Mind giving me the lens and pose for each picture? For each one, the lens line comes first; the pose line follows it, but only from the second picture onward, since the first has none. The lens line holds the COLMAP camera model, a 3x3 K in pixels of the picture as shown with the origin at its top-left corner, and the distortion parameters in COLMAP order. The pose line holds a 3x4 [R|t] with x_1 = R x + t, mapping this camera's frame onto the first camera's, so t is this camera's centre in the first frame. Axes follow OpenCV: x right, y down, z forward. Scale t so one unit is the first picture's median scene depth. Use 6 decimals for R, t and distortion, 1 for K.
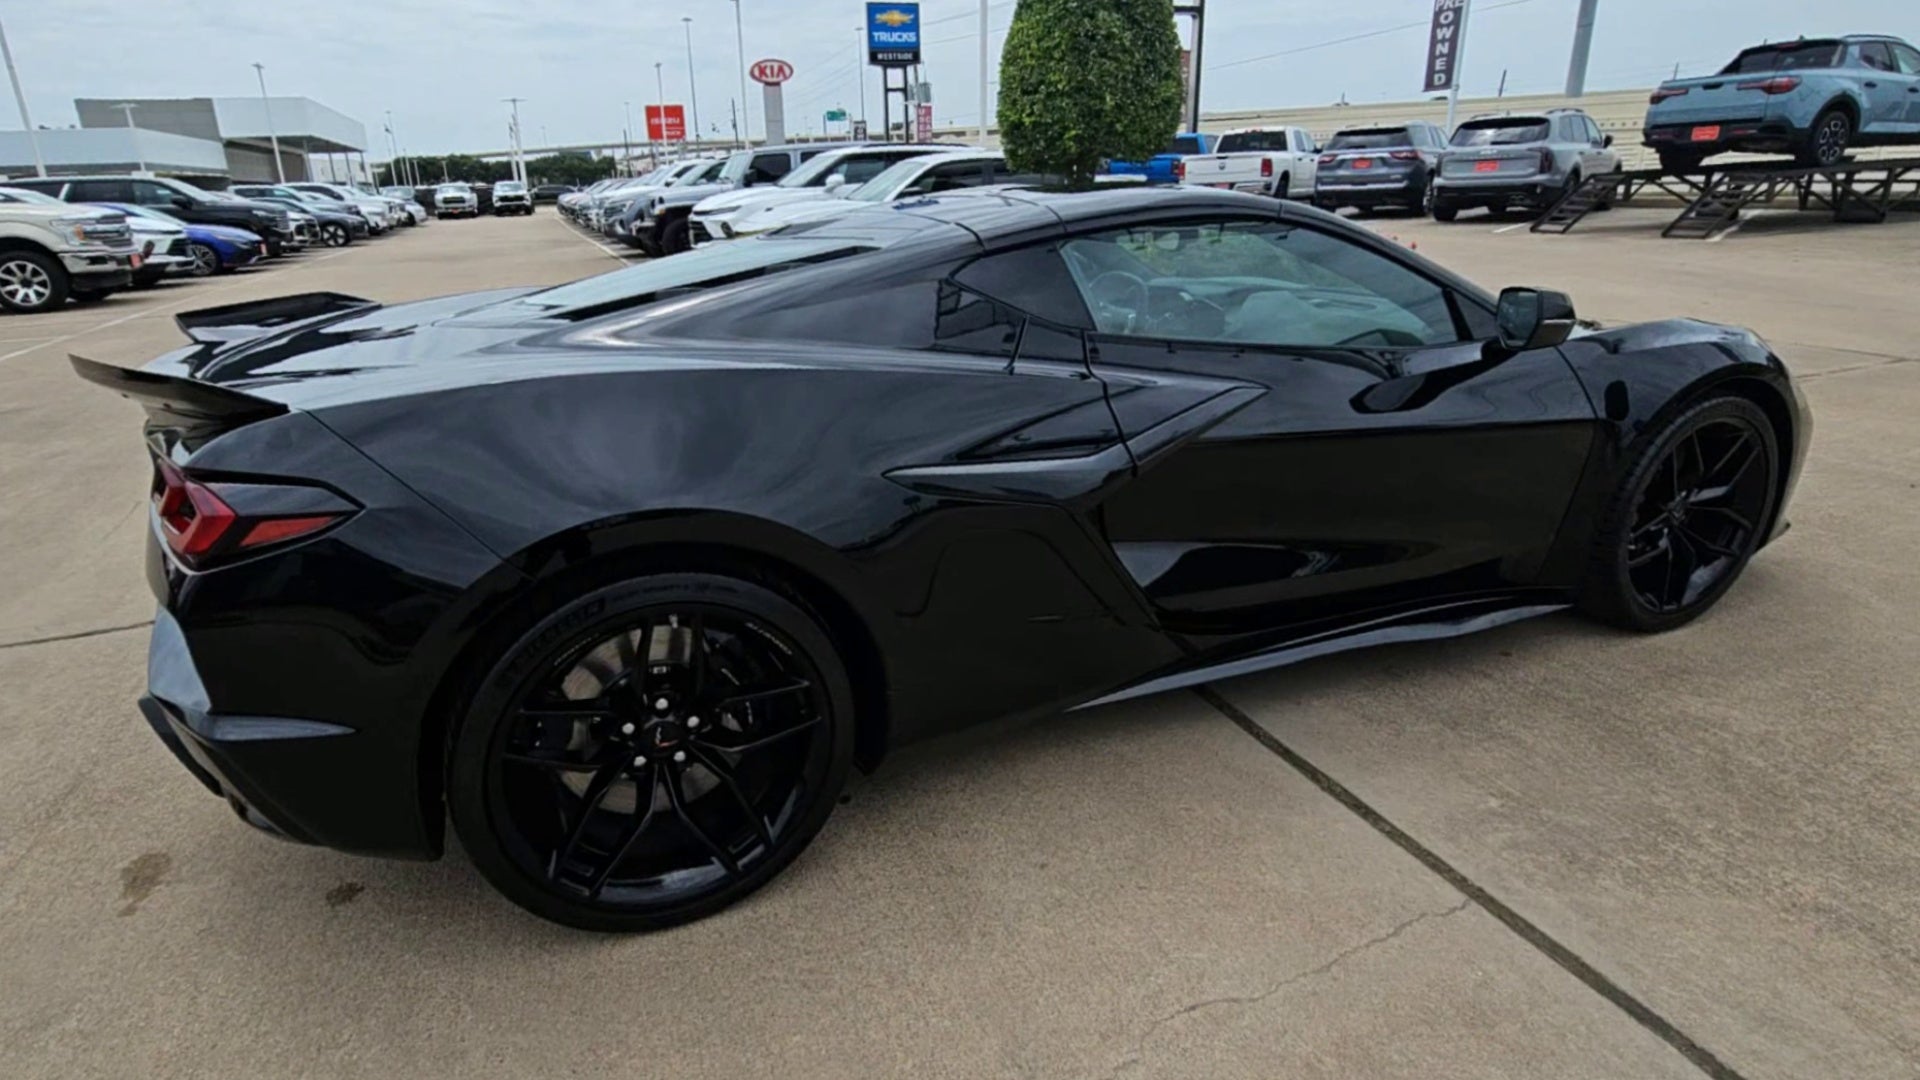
lens RADIAL K [[952.2, 0, 891.2], [0, 952.2, 486.5], [0, 0, 1]] dist [0.003928, -0.000900]
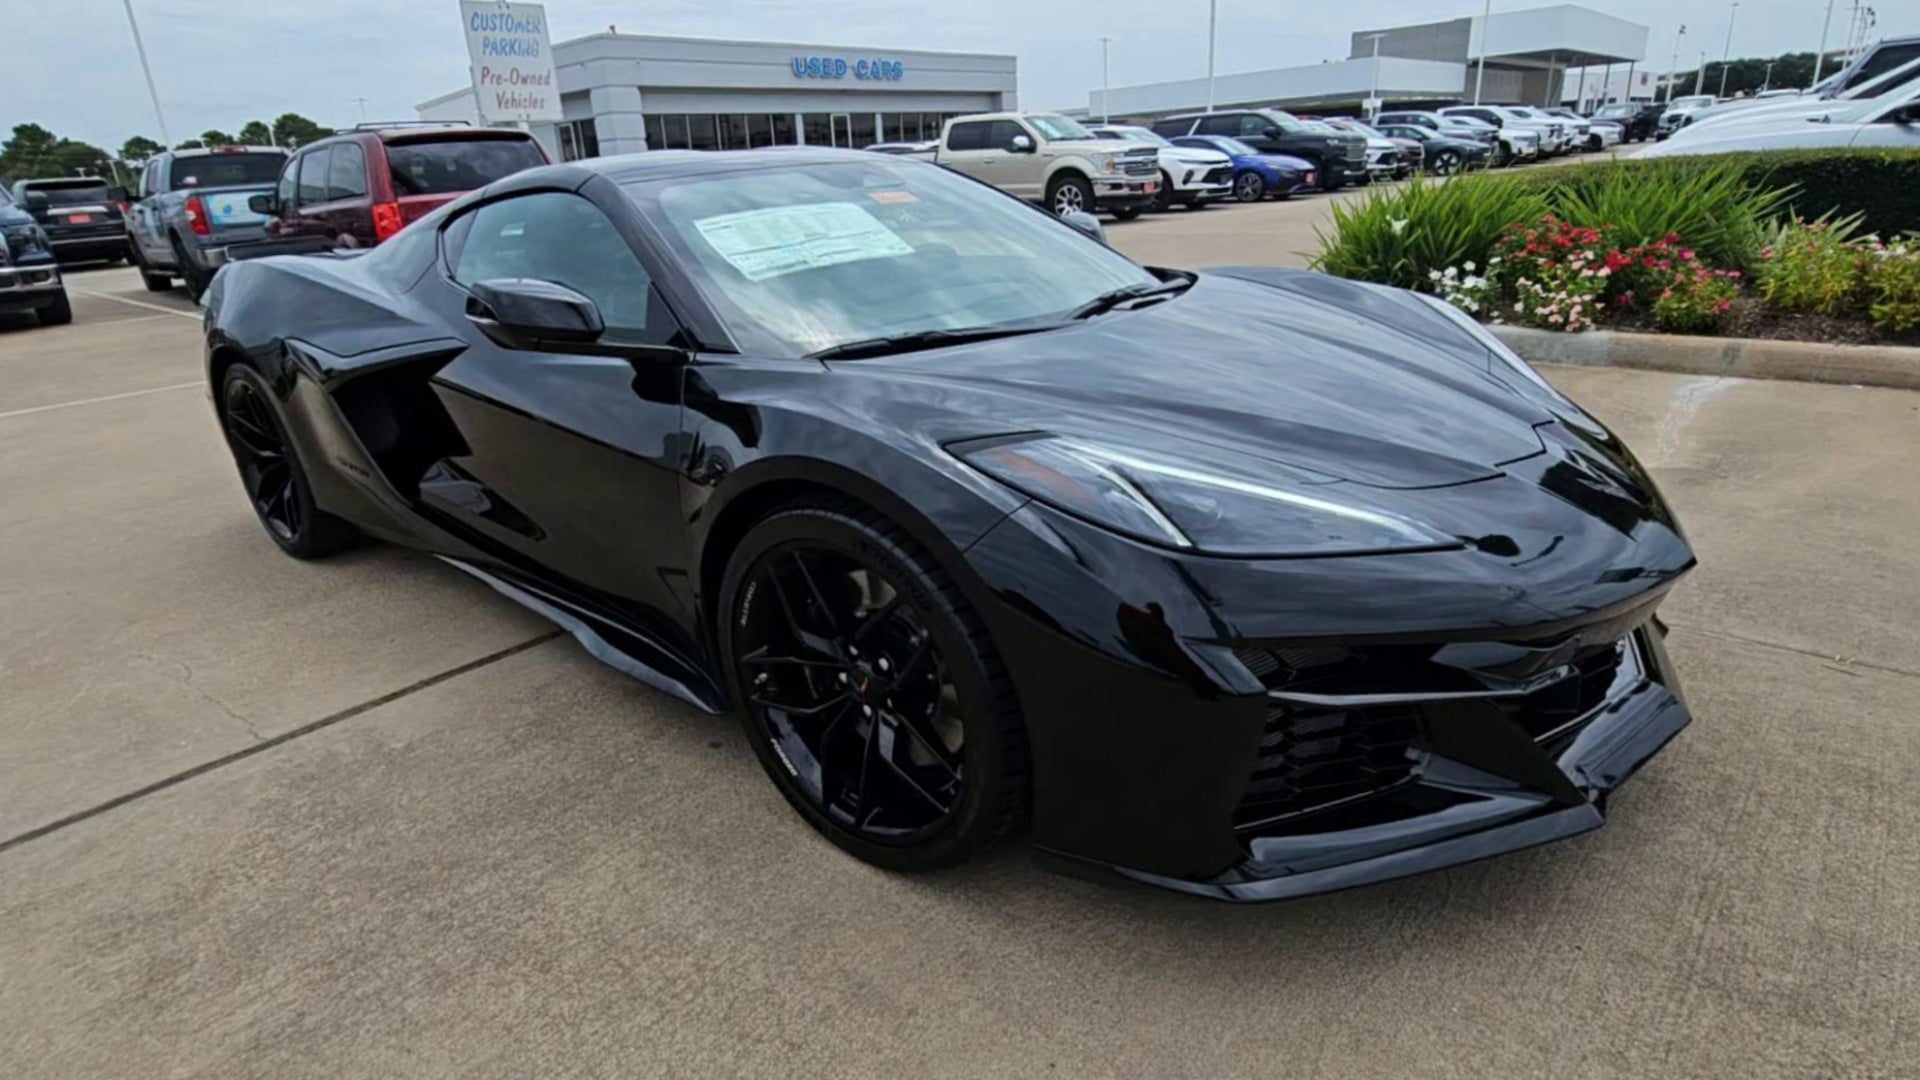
lens RADIAL K [[1004.0, 0, 925.2], [0, 1004.0, 537.7], [0, 0, 1]] dist [0.002299, -0.000507]
pose [[0.470324, 0.315402, -0.824207, 0.266094], [-0.229510, 0.945531, 0.230862, -0.044685], [0.852127, 0.080583, 0.517094, 0.133072]]
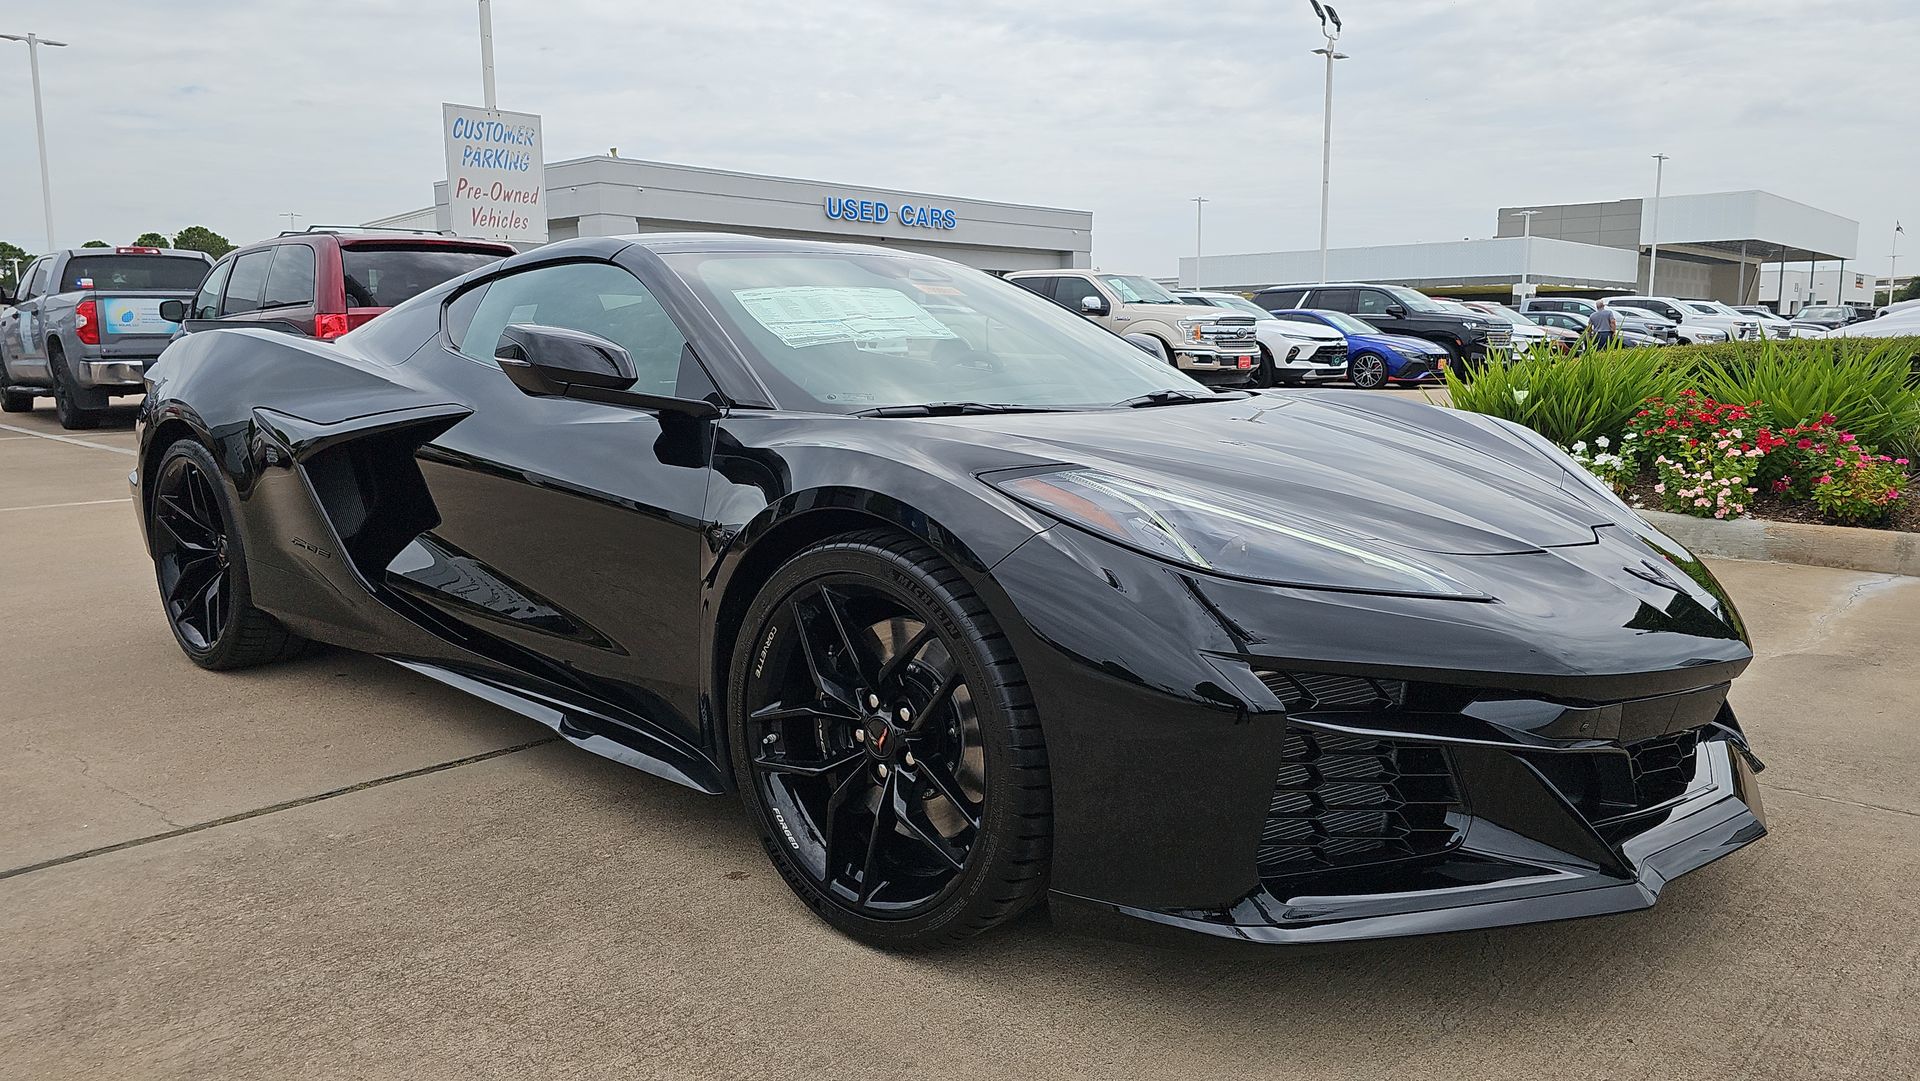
lens RADIAL K [[1308.3, 0, 975.8], [0, 1308.3, 520.3], [0, 0, 1]] dist [0.064620, -0.068305]
pose [[0.468402, 0.158214, -0.869234, 0.302639], [-0.282818, 0.958918, 0.022136, -0.027477], [0.837026, 0.235467, 0.493905, 0.118976]]
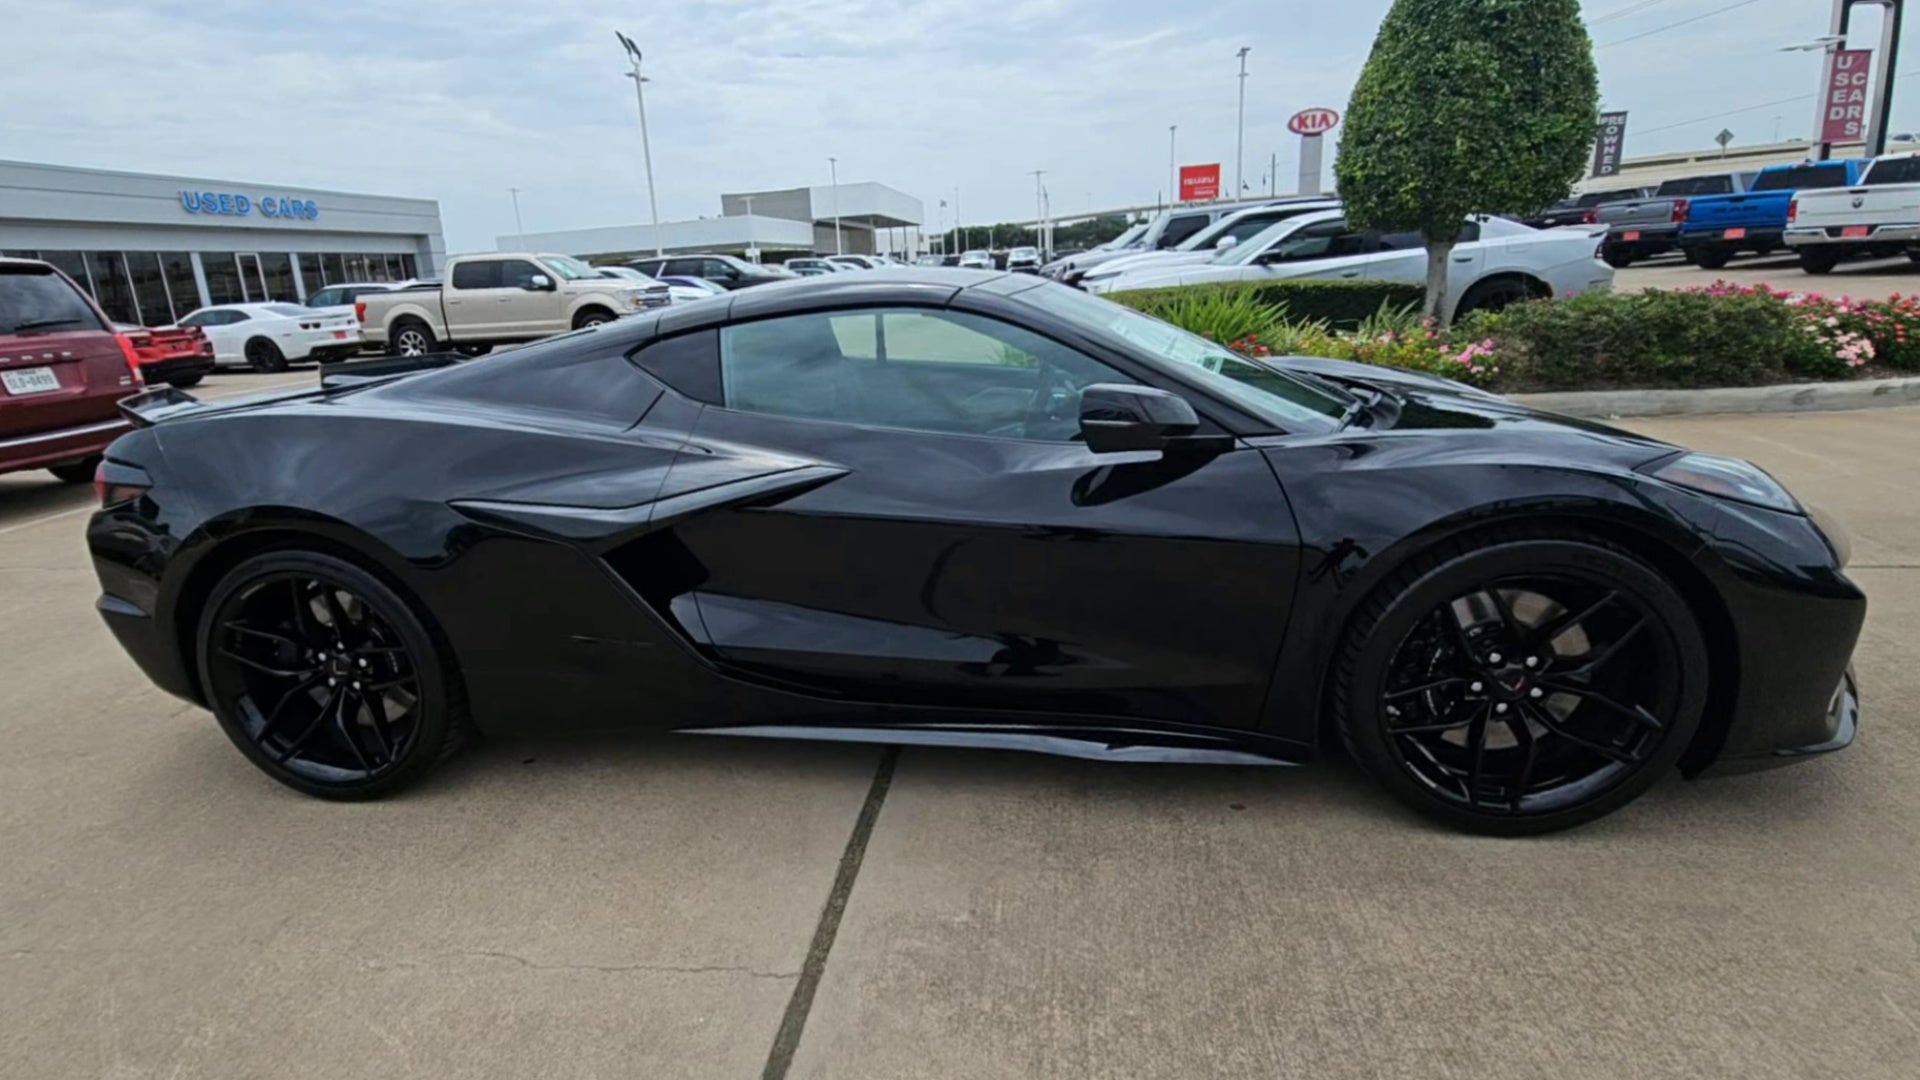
lens RADIAL K [[944.6, 0, 891.9], [0, 944.6, 532.1], [0, 0, 1]] dist [0.003506, -0.001278]
pose [[0.866018, 0.116972, -0.486139, 0.146183], [-0.123052, 0.992208, 0.019532, -0.009303], [0.484636, 0.042905, 0.873663, 0.017782]]
